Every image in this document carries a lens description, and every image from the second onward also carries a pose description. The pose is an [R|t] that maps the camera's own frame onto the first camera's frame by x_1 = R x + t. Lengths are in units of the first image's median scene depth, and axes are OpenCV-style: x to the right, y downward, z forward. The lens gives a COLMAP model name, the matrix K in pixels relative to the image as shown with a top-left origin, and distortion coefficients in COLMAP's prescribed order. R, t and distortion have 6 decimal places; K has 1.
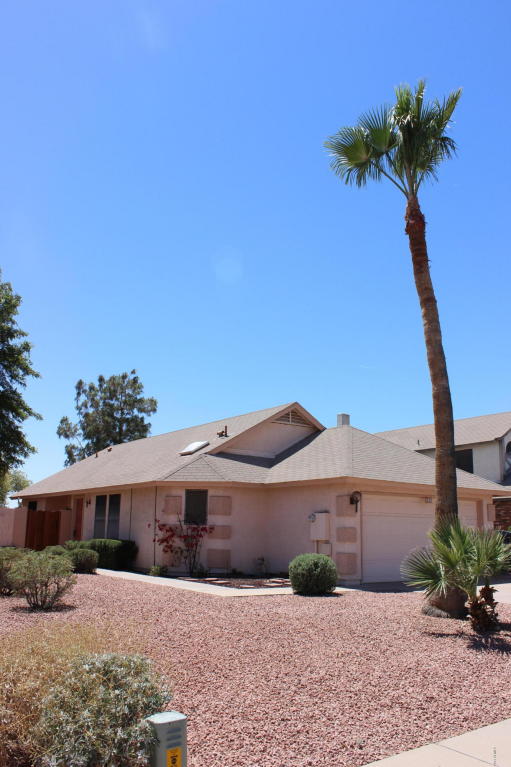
lens RADIAL K [[637.7, 0, 254.4], [0, 637.7, 396.2], [0, 0, 1]] dist [-0.143921, 0.108707]
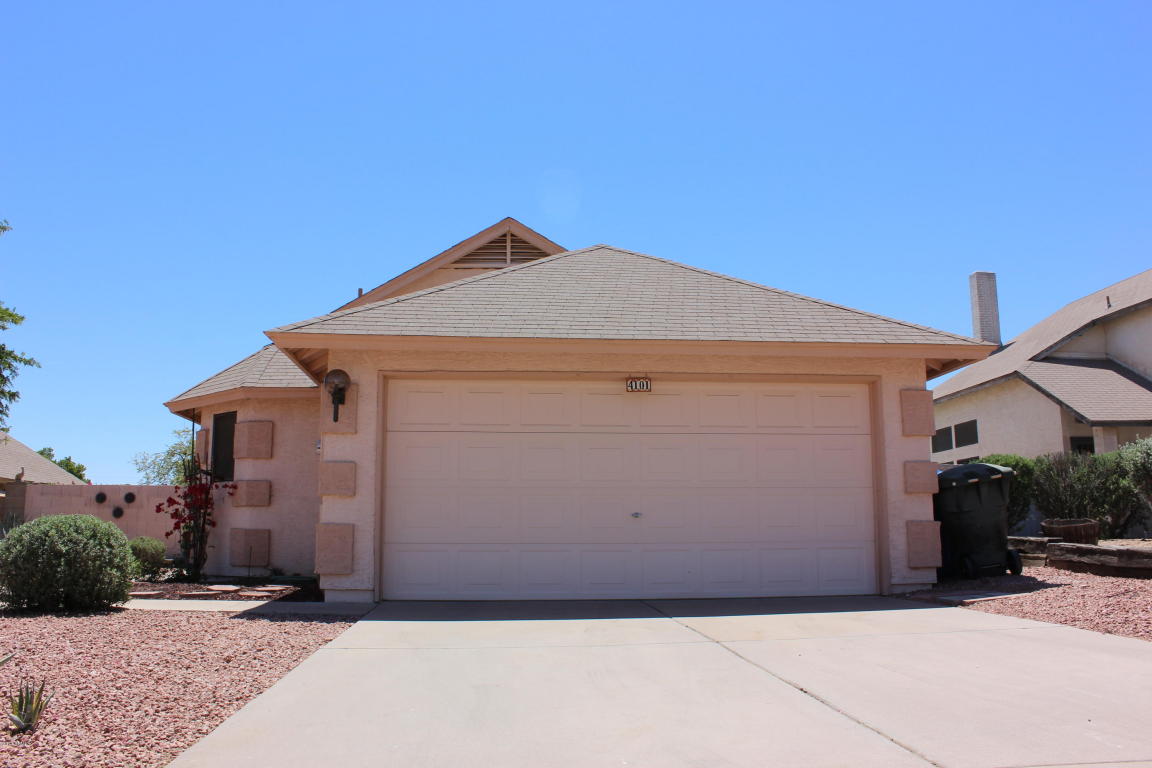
lens RADIAL K [[957.8, 0, 577.2], [0, 957.8, 386.3], [0, 0, 1]] dist [-0.143921, 0.108707]
pose [[0.856906, -0.108366, -0.503953, 0.538800], [0.131275, 0.991295, 0.010057, 0.158135], [0.498476, -0.074774, 0.863673, 0.504249]]
